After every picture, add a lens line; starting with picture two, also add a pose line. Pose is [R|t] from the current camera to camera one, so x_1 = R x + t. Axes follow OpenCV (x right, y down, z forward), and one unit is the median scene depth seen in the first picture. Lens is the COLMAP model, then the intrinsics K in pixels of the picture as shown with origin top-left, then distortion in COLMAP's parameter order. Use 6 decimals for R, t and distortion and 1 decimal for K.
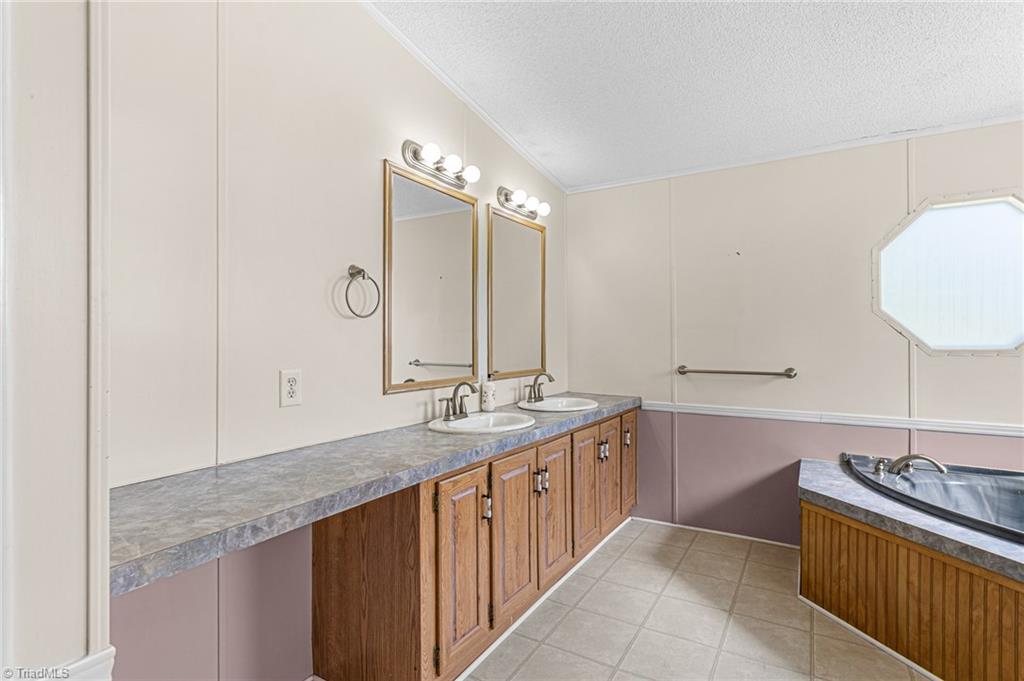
lens RADIAL K [[489.5, 0, 518.7], [0, 489.5, 339.4], [0, 0, 1]] dist [0.003291, 0.000678]
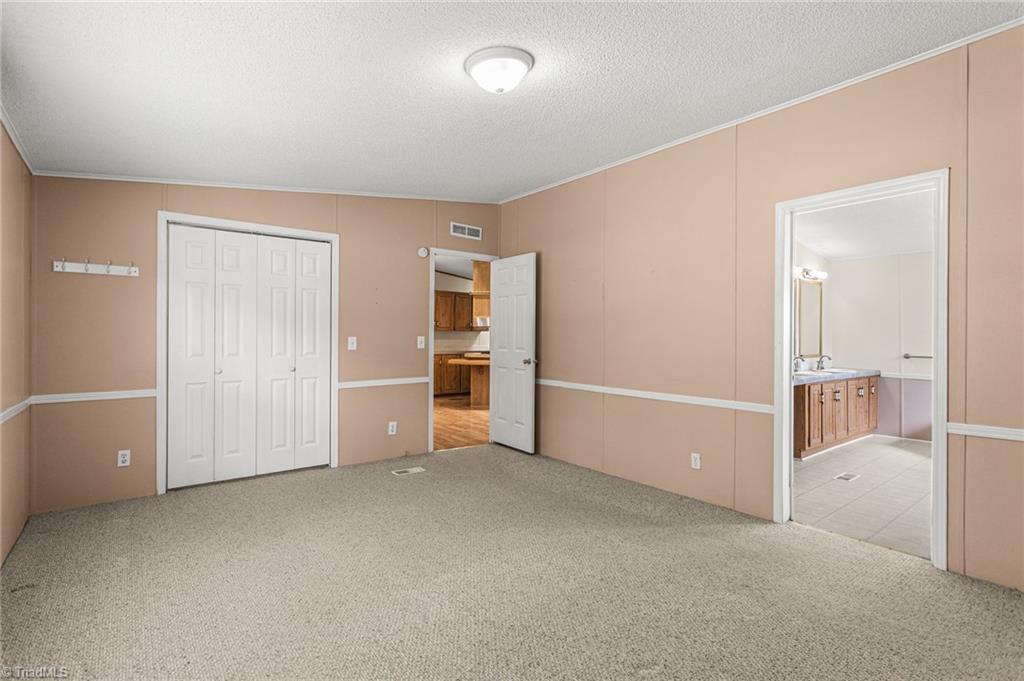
lens RADIAL K [[489.5, 0, 518.7], [0, 489.5, 339.4], [0, 0, 1]] dist [0.003291, 0.000678]
pose [[0.937514, 0.004543, -0.347917, -0.457231], [-0.003525, 0.999987, 0.003557, -0.003826], [0.347929, -0.002108, 0.937519, -1.440204]]
